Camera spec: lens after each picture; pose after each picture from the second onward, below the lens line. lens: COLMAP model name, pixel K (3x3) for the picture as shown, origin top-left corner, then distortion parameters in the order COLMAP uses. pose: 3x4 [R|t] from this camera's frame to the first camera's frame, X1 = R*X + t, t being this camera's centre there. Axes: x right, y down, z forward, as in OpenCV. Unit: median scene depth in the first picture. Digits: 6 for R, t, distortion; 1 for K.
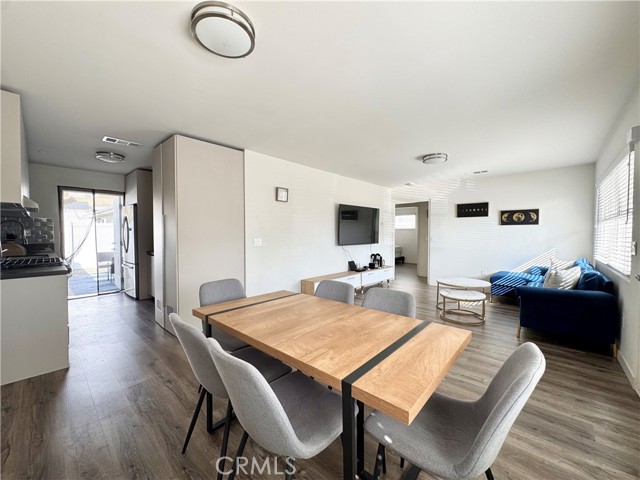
lens RADIAL K [[255.7, 0, 320.0], [0, 255.7, 240.0], [0, 0, 1]] dist [-0.000732, -0.000288]
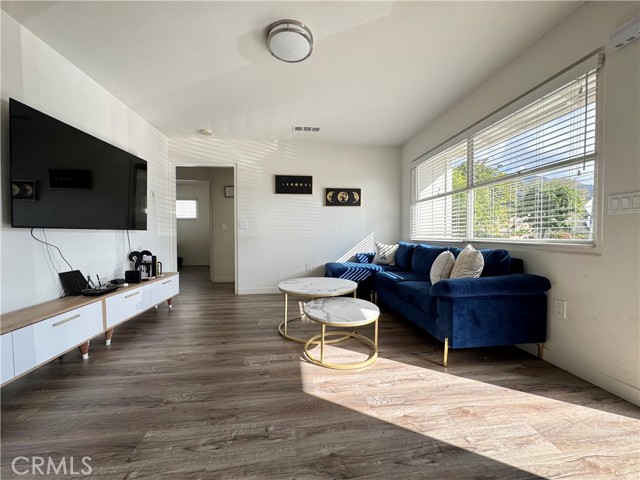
lens RADIAL K [[255.7, 0, 320.0], [0, 255.7, 240.0], [0, 0, 1]] dist [-0.000732, -0.000288]
pose [[0.650995, -0.020002, 0.758818, 0.080552], [0.023851, 0.999698, 0.005889, 0.044085], [-0.758707, 0.014265, 0.651276, 0.486353]]
